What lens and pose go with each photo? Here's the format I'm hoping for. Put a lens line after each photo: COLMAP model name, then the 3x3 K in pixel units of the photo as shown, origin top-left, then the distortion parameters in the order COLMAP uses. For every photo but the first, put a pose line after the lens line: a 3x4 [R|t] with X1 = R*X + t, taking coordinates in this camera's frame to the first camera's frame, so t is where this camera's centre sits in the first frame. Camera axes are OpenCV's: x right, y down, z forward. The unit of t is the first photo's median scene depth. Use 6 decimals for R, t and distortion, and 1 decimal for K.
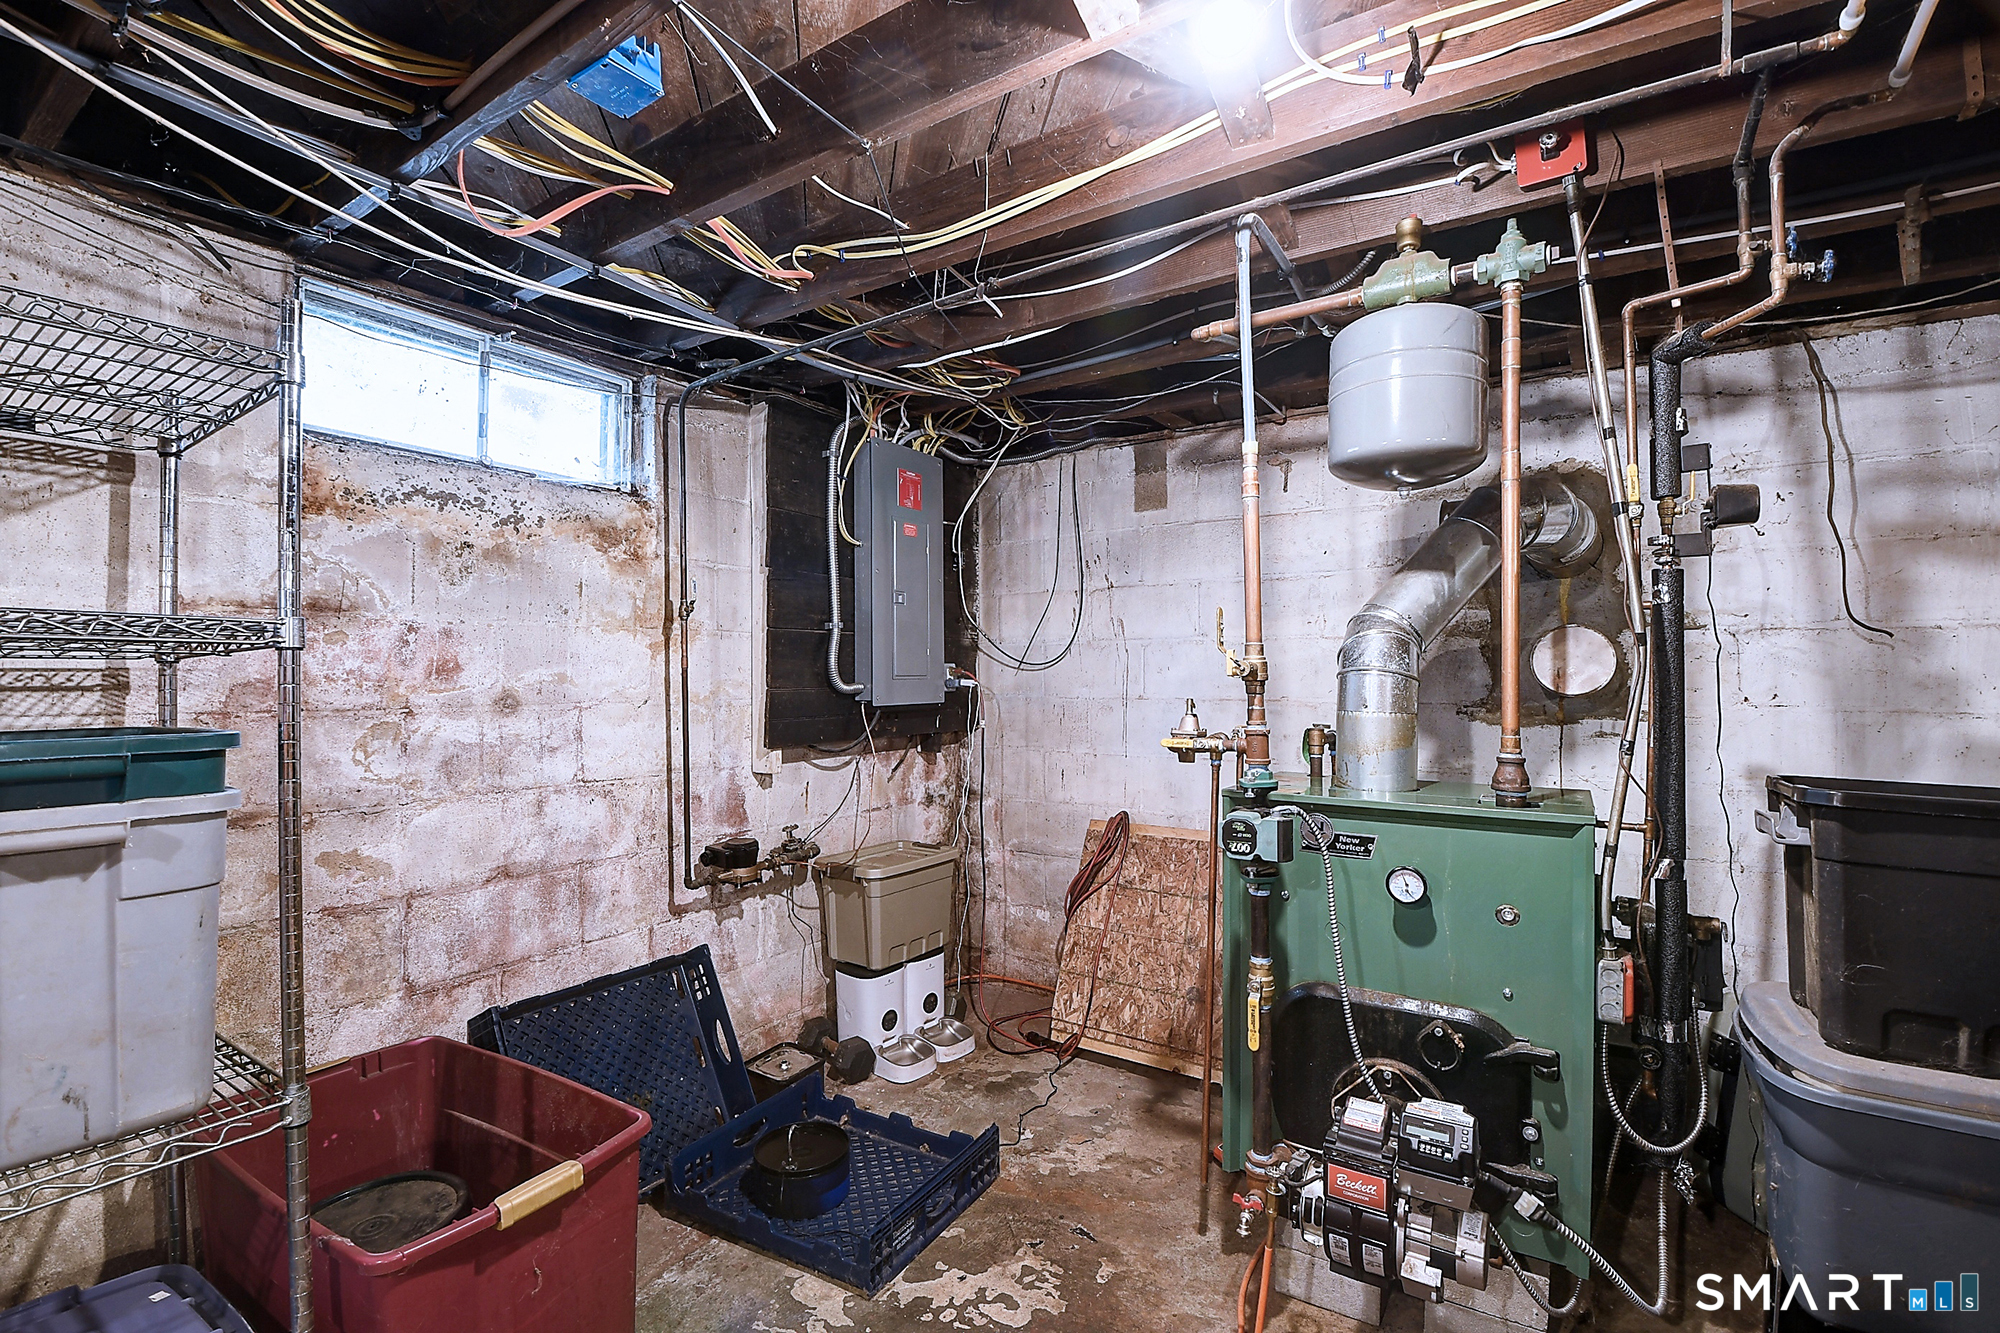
lens RADIAL K [[883.2, 0, 978.9], [0, 883.2, 666.6], [0, 0, 1]] dist [0.029984, -0.032235]
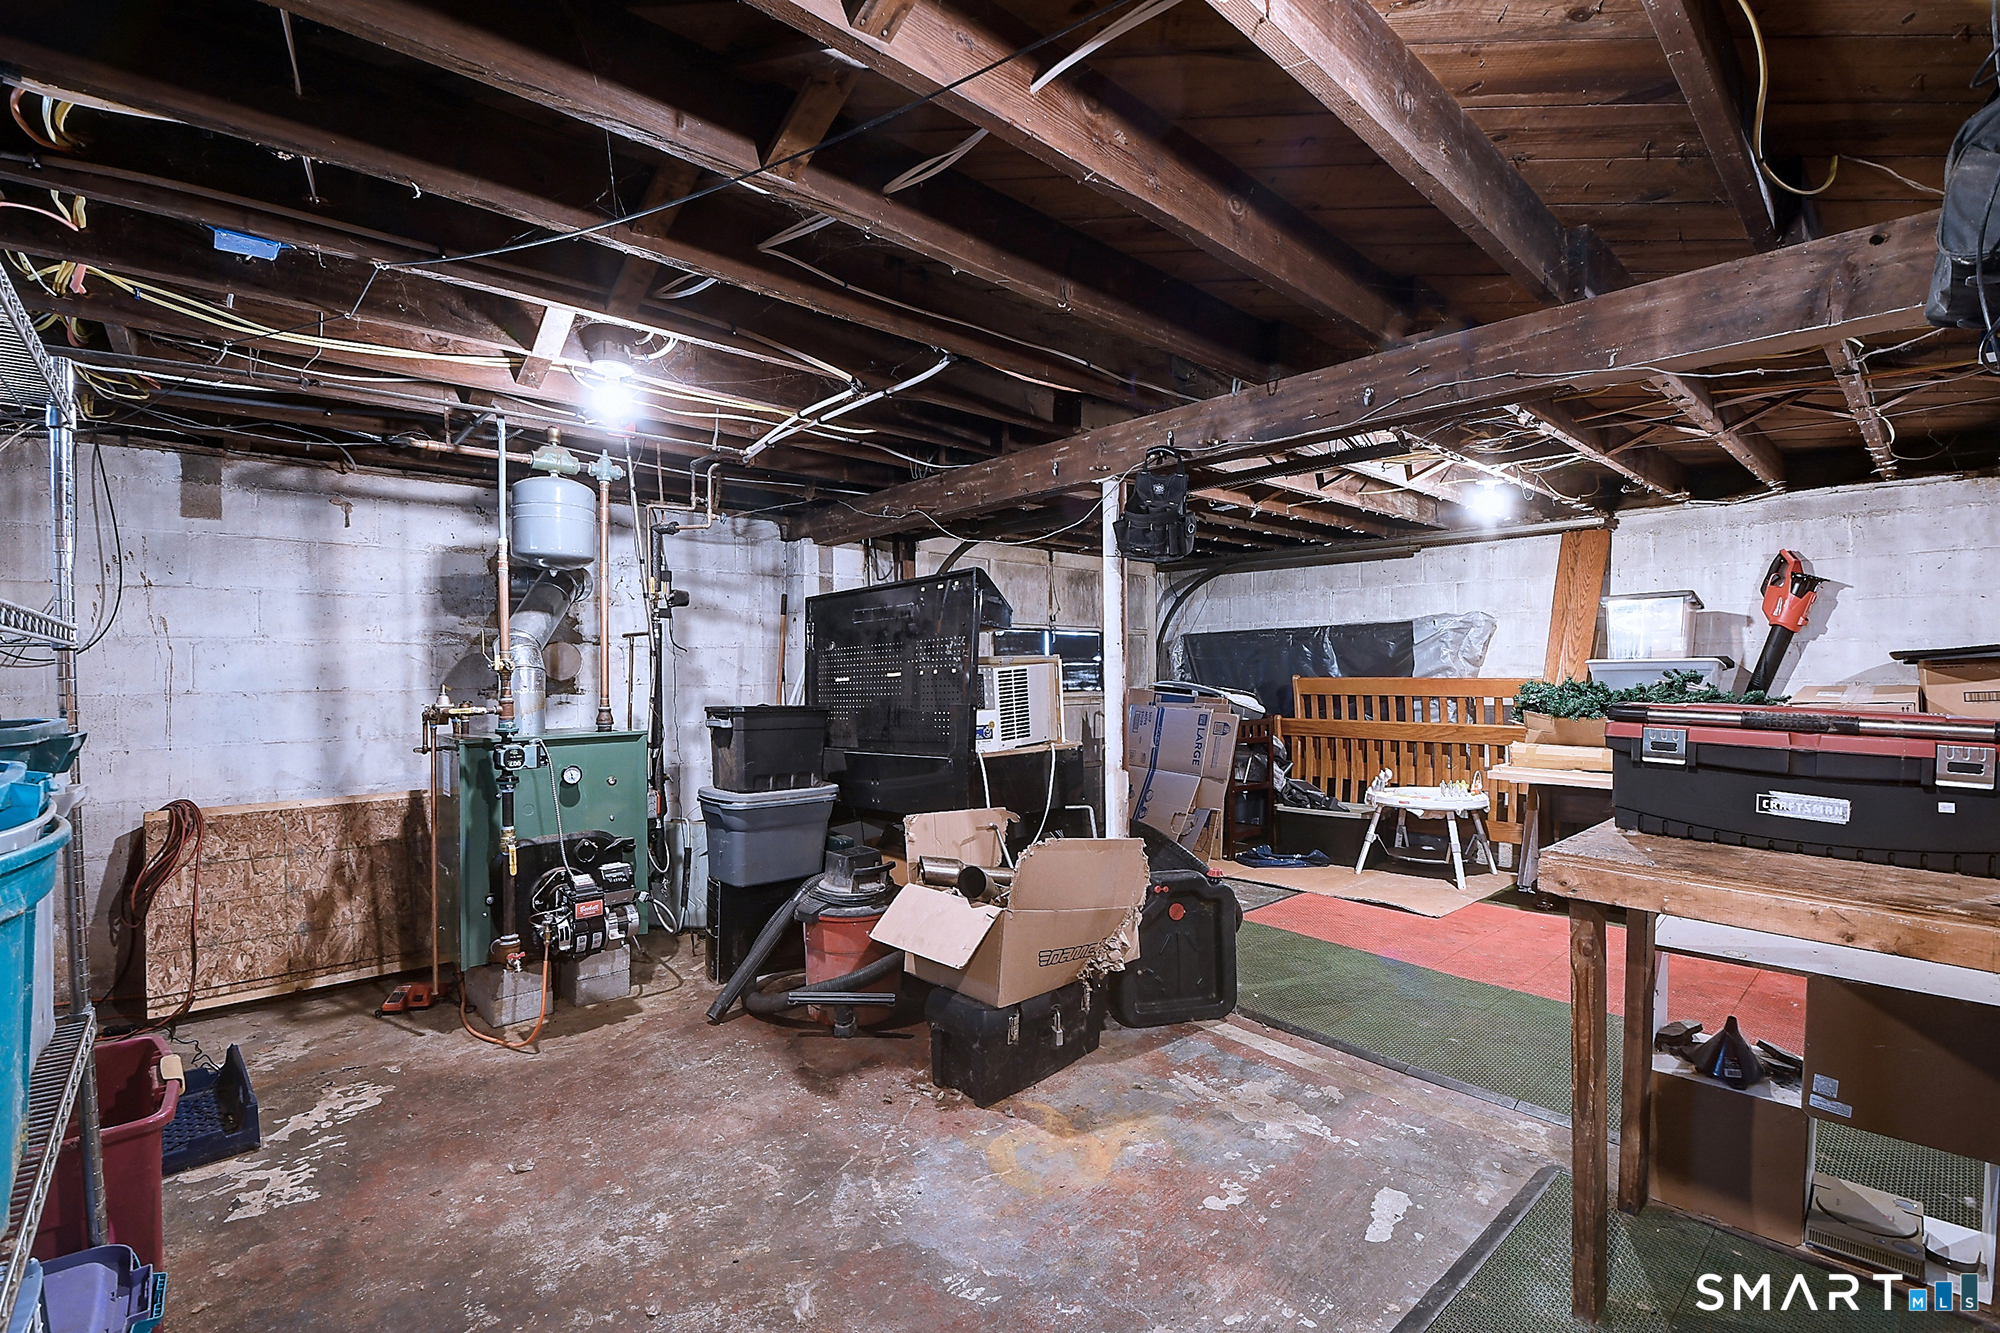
lens RADIAL K [[883.2, 0, 978.9], [0, 883.2, 666.6], [0, 0, 1]] dist [0.029984, -0.032235]
pose [[0.250548, -0.000580, 0.968104, -0.694929], [-0.004223, 0.999990, 0.001692, -0.002148], [-0.968095, -0.004512, 0.250543, -0.214356]]
